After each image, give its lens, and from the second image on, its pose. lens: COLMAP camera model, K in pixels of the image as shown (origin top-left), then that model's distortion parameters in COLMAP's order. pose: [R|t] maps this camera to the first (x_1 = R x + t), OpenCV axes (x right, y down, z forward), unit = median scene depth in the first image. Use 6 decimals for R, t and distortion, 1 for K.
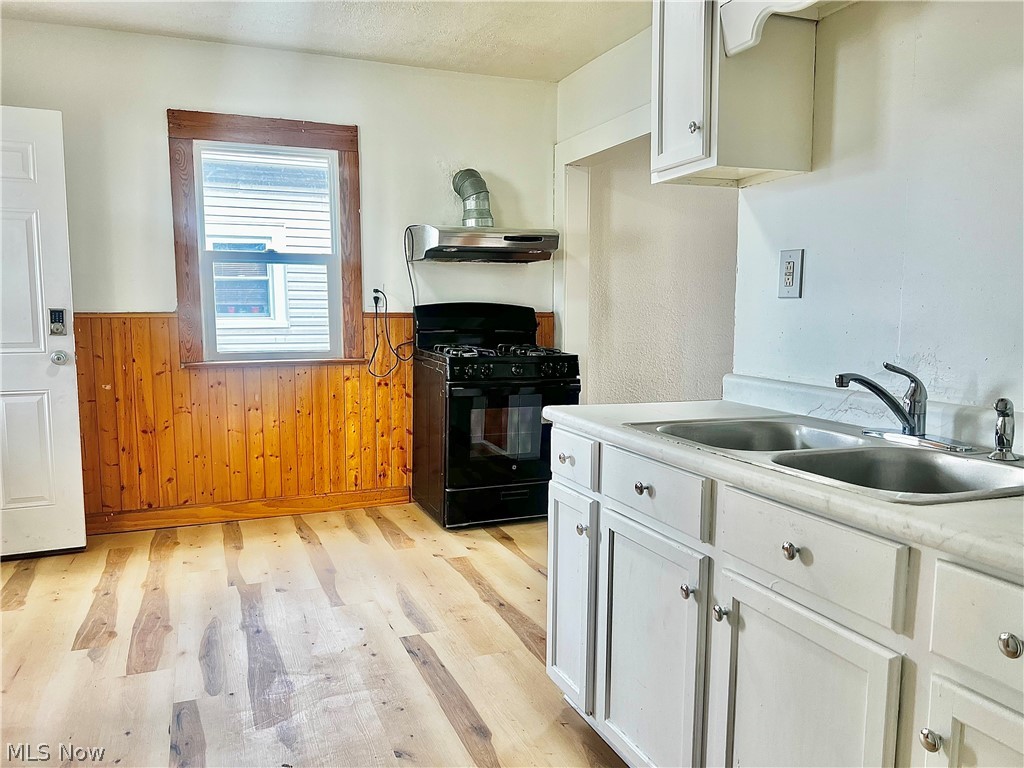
lens RADIAL K [[770.0, 0, 512.0], [0, 770.0, 384.0], [0, 0, 1]] dist [0.014626, -0.001455]
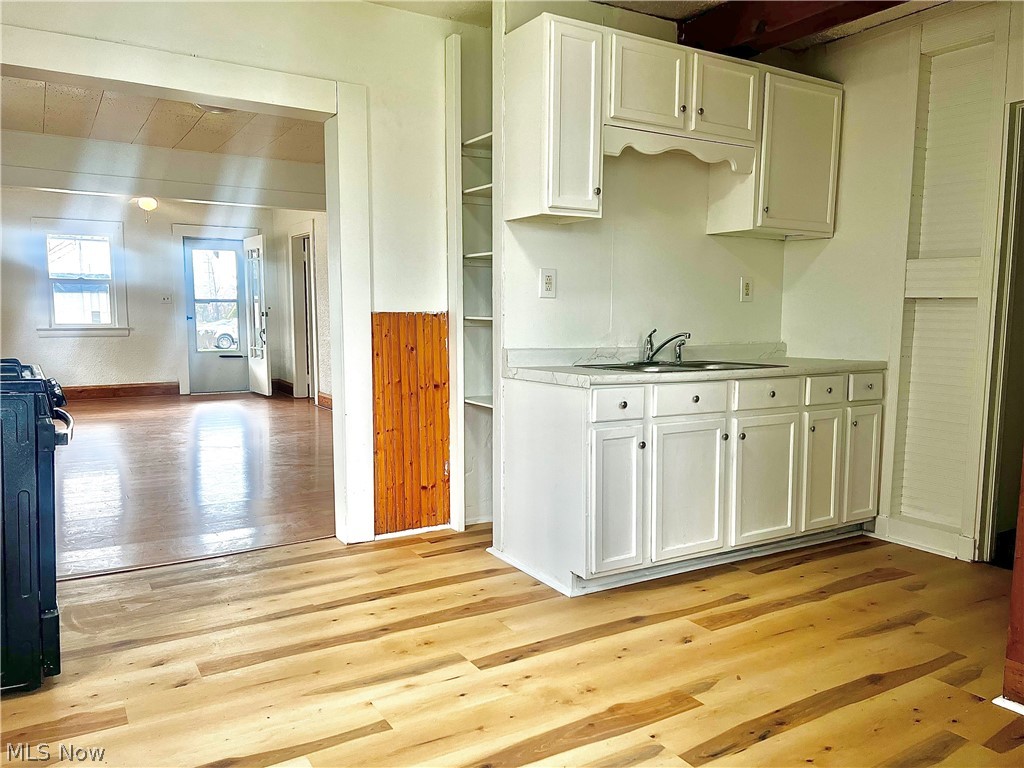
lens RADIAL K [[770.0, 0, 512.0], [0, 770.0, 384.0], [0, 0, 1]] dist [0.014626, -0.001455]
pose [[-0.165257, -0.091459, 0.982001, -1.000270], [0.090031, 0.990135, 0.107368, -0.089862], [-0.982133, 0.106154, -0.155392, 1.076221]]
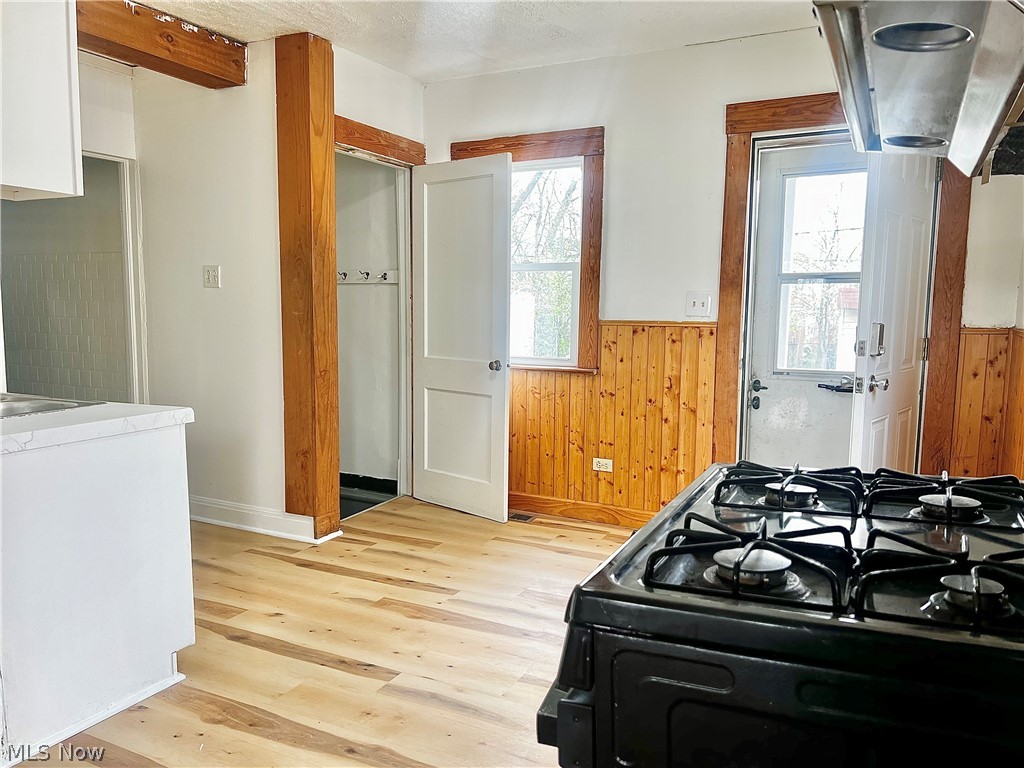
lens RADIAL K [[770.0, 0, 512.0], [0, 770.0, 384.0], [0, 0, 1]] dist [0.014626, -0.001455]
pose [[-0.751348, 0.061565, -0.657028, 0.356345], [-0.072737, 0.981846, 0.175180, -0.197507], [0.655885, 0.179412, -0.733230, 1.735118]]
